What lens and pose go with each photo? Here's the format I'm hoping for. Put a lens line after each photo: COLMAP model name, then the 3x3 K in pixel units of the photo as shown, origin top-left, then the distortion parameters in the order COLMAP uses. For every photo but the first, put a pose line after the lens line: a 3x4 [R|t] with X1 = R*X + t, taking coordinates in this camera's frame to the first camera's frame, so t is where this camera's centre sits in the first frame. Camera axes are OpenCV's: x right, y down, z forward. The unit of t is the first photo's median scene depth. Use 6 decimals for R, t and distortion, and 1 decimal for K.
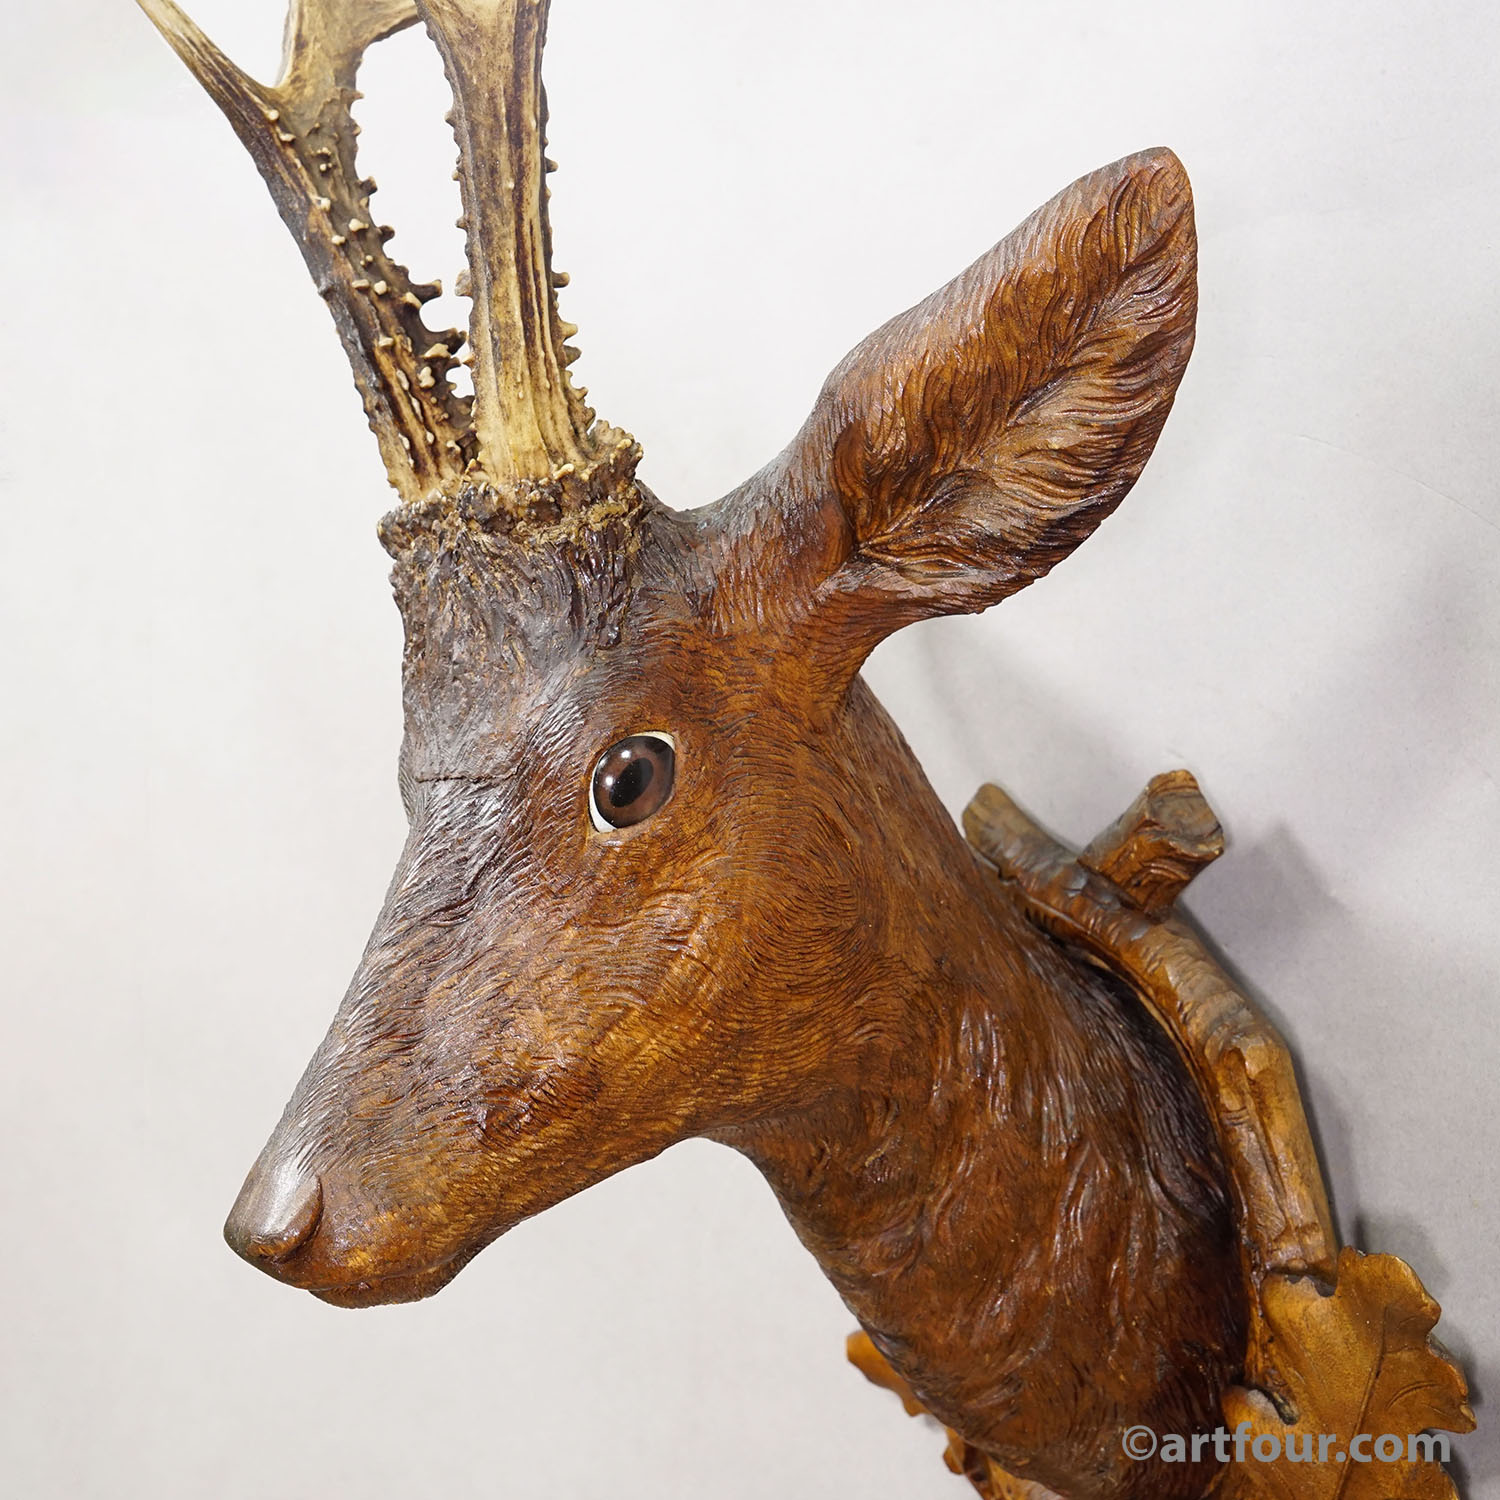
lens RADIAL K [[2336.9, 0, 743.6], [0, 2336.9, 738.2], [0, 0, 1]] dist [0.029687, 0.000000]
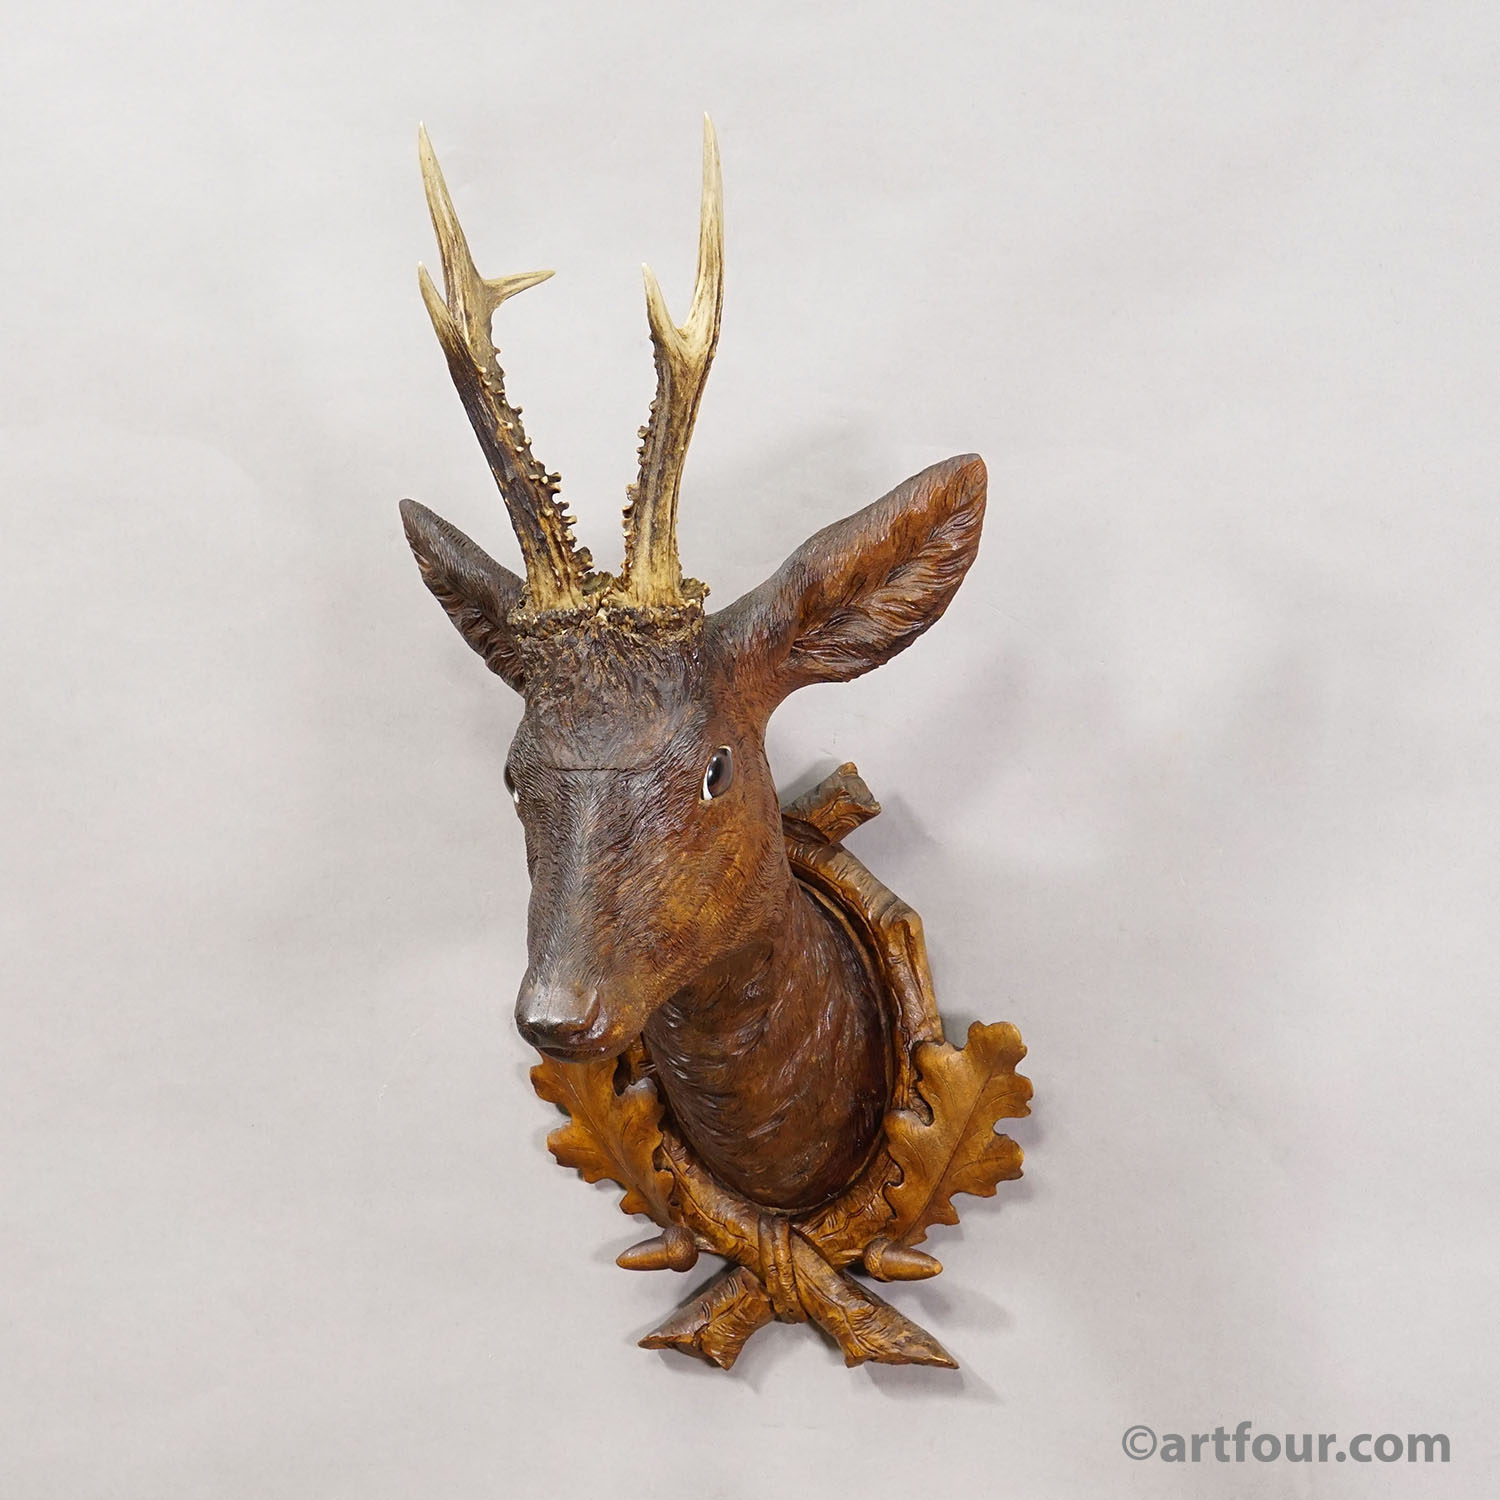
lens RADIAL K [[3746.3, 0, 707.1], [0, 3746.3, 742.8], [0, 0, 1]] dist [0.630830, 0.000000]
pose [[0.819859, 0.010630, 0.572467, -1.698838], [-0.029512, 0.999283, 0.023710, -0.072781], [-0.571804, -0.036333, 0.819585, -1.380388]]
